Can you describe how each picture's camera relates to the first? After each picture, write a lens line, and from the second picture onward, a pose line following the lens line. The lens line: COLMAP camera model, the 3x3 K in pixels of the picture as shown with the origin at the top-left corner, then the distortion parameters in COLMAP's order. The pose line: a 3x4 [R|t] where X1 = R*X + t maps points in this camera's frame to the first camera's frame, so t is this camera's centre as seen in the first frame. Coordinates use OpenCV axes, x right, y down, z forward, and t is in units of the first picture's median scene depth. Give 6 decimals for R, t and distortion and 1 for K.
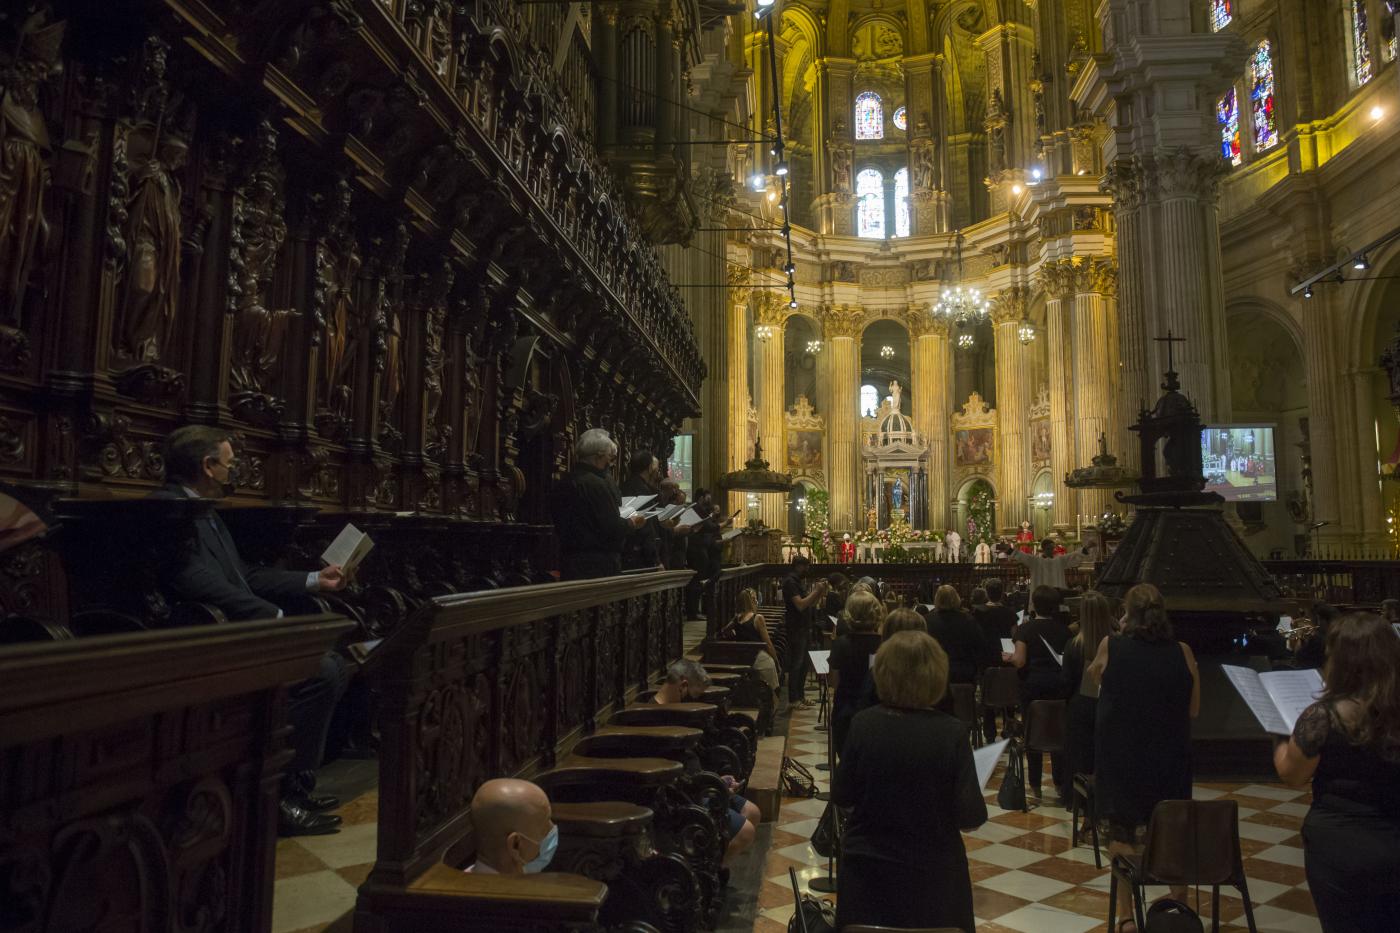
lens RADIAL K [[997.4, 0, 741.0], [0, 997.4, 446.4], [0, 0, 1]] dist [-0.095172, 0.083014]
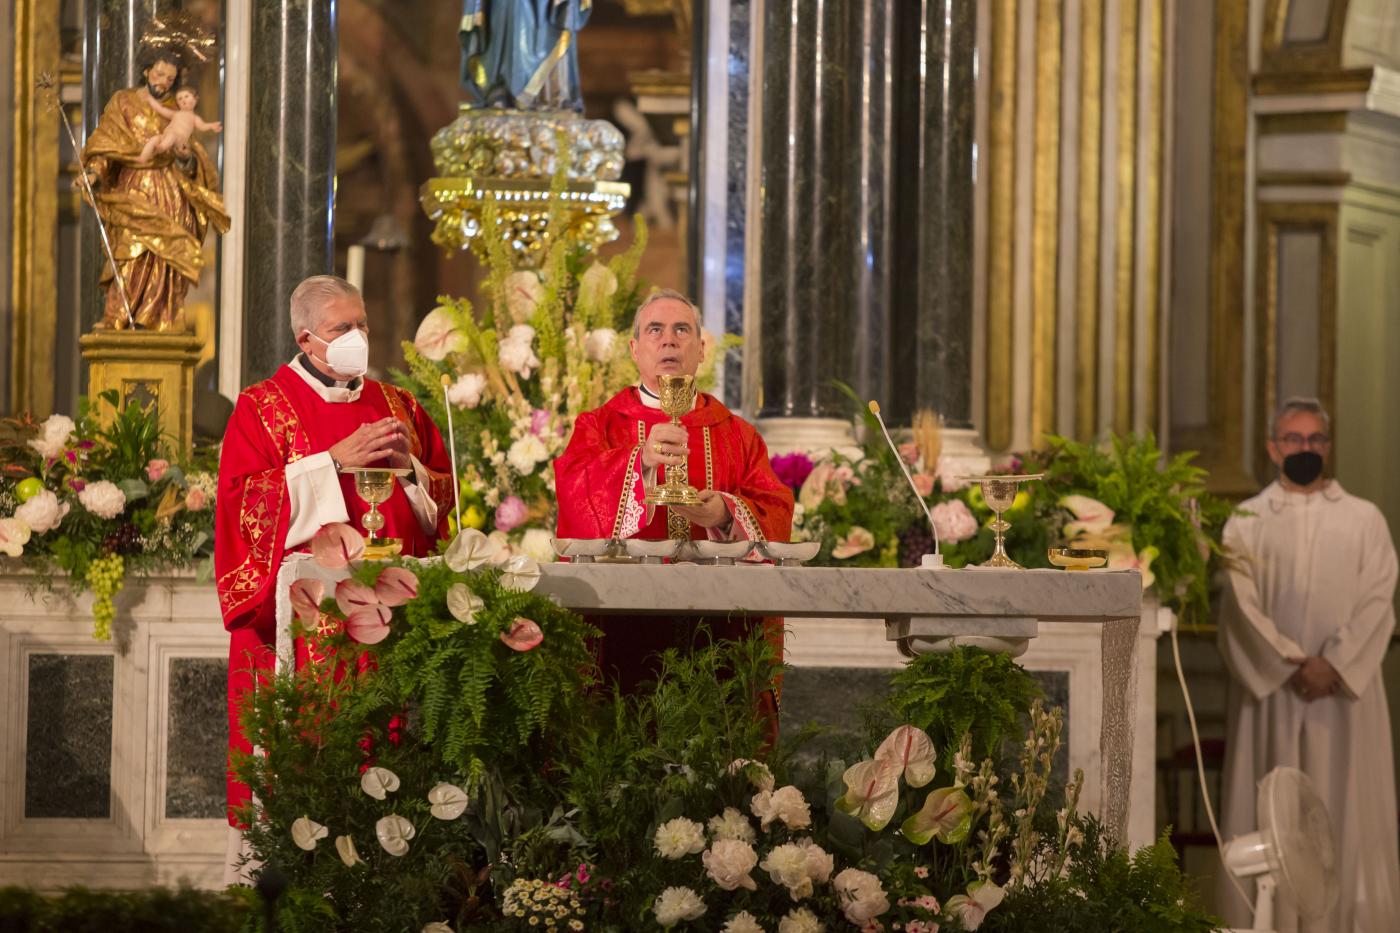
lens RADIAL K [[8983.0, 0, 670.1], [0, 8983.0, 366.5], [0, 0, 1]] dist [1.814365, -29.820149]
pose [[0.985537, 0.024361, 0.167700, 0.056820], [-0.033266, 0.998170, 0.050497, 0.044362], [-0.166163, -0.055345, 0.984544, 0.347512]]
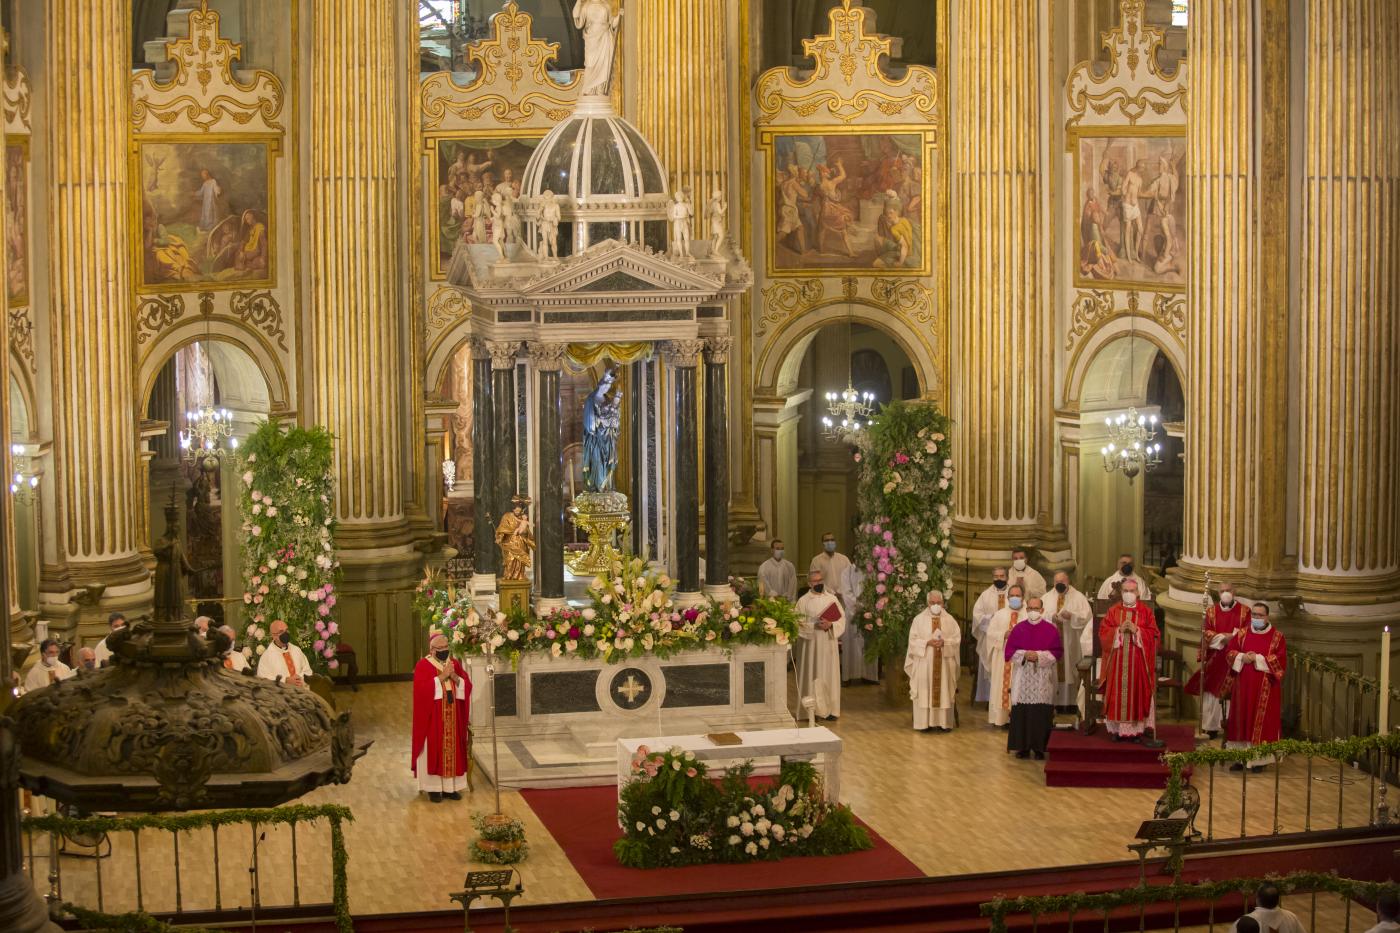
lens RADIAL K [[2767.2, 0, 700.0], [0, 2767.2, 466.5], [0, 0, 1]] dist [-0.286242, -0.100400]
pose [[0.952511, -0.041319, 0.301689, -0.030425], [-0.025823, 0.976222, 0.215231, -0.089653], [-0.303408, -0.212800, 0.928795, 0.305847]]
